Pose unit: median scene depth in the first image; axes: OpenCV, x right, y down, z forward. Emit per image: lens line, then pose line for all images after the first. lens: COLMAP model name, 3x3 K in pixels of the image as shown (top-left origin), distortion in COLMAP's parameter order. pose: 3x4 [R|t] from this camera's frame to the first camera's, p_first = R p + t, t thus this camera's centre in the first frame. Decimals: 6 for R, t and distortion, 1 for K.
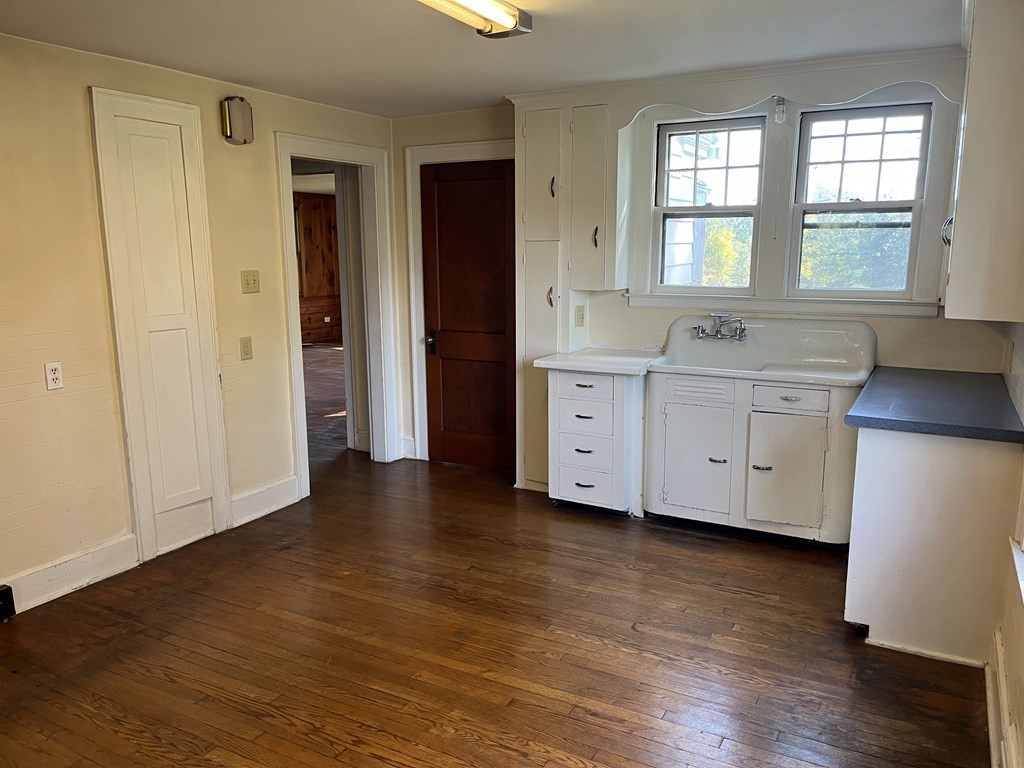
lens RADIAL K [[772.1, 0, 509.1], [0, 772.1, 393.9], [0, 0, 1]] dist [0.068408, -0.074129]
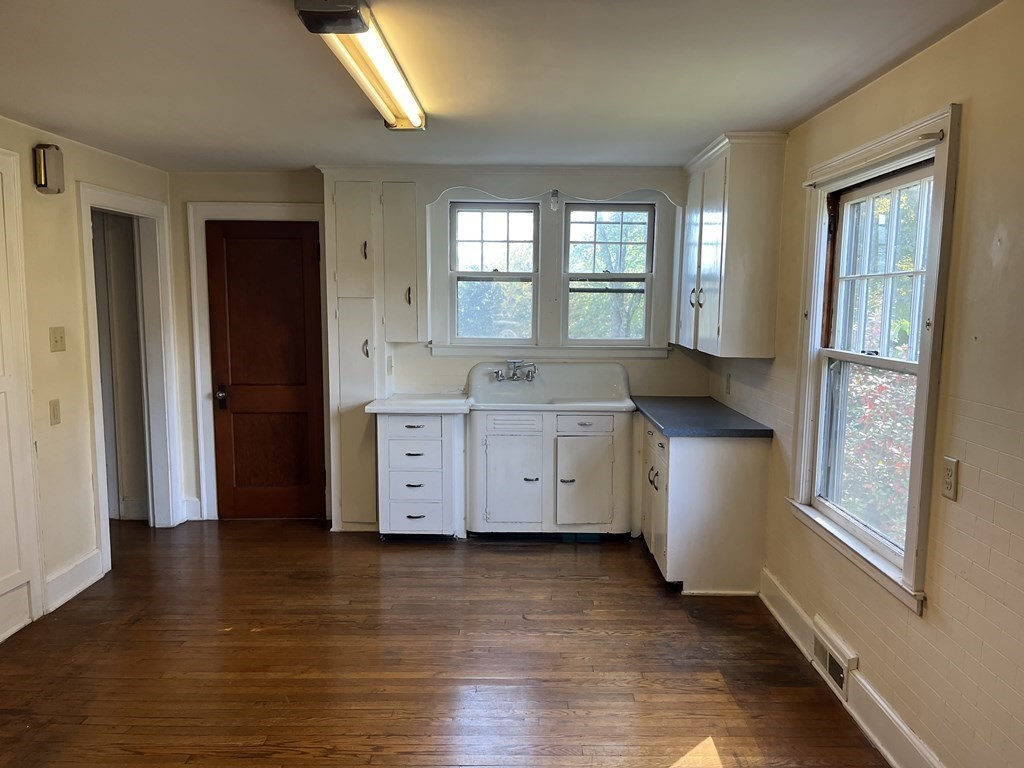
lens RADIAL K [[772.1, 0, 521.2], [0, 772.1, 393.3], [0, 0, 1]] dist [0.068408, -0.074129]
pose [[0.881189, -0.048407, 0.470280, -0.300942], [0.079555, 0.995742, -0.046571, 0.006267], [-0.466023, 0.078451, 0.881288, -0.067425]]
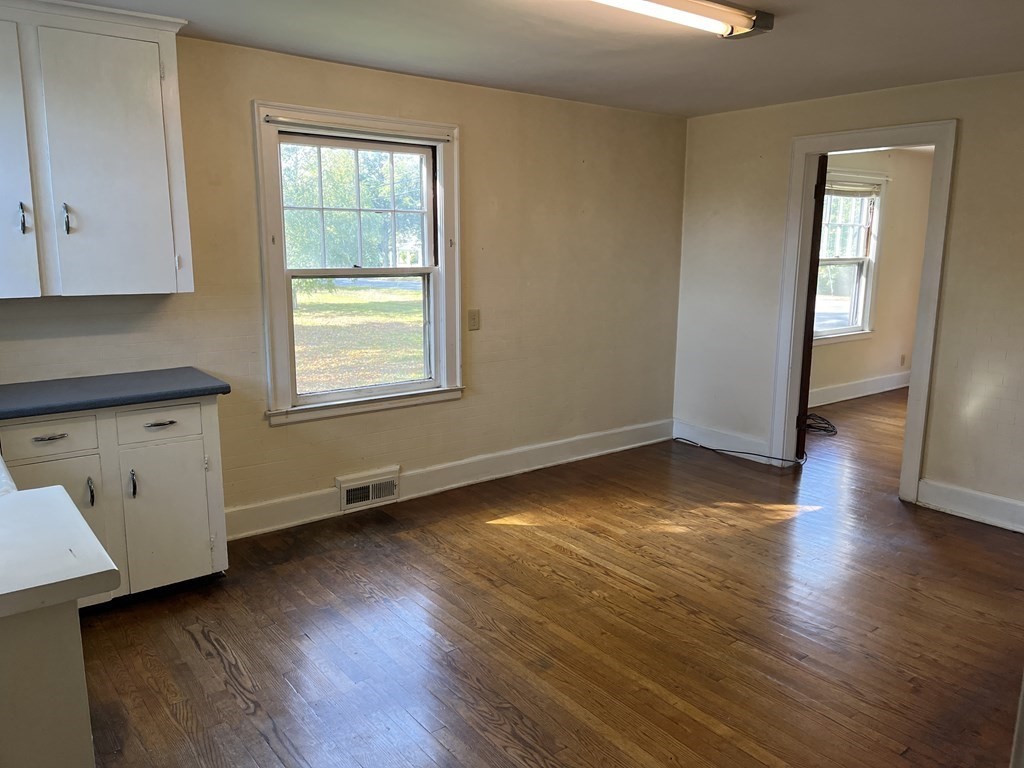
lens RADIAL K [[772.1, 0, 516.9], [0, 772.1, 389.8], [0, 0, 1]] dist [0.068408, -0.074129]
pose [[-0.920760, -0.080996, 0.381629, -0.265356], [0.066056, 0.931720, 0.357121, -0.238312], [-0.384496, 0.354031, -0.852540, 1.256545]]
